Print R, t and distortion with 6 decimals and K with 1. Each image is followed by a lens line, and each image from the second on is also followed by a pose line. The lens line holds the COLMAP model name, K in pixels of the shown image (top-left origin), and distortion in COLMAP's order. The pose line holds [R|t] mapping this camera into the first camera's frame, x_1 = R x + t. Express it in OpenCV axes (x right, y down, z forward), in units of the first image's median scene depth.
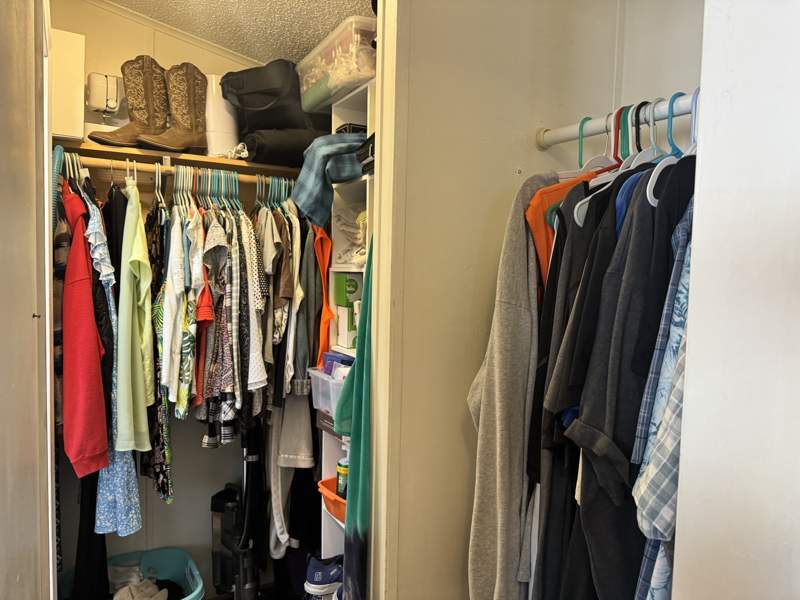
lens RADIAL K [[567.4, 0, 405.9], [0, 567.4, 299.3], [0, 0, 1]] dist [0.085078, -0.090931]
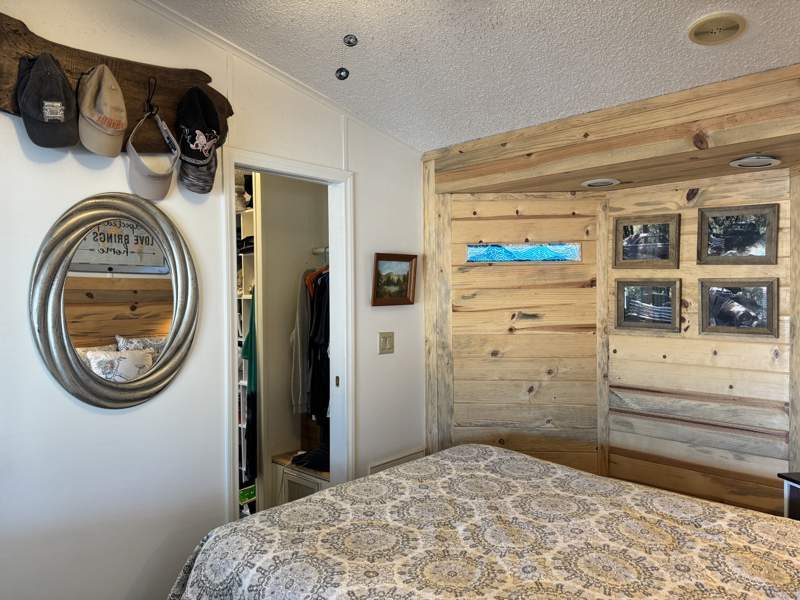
lens RADIAL K [[567.4, 0, 402.8], [0, 567.4, 299.0], [0, 0, 1]] dist [0.070148, -0.084992]
pose [[0.960816, -0.034146, 0.275076, -0.153803], [0.041835, 0.998879, -0.022133, 0.048684], [-0.274012, 0.032774, 0.961168, -2.270192]]
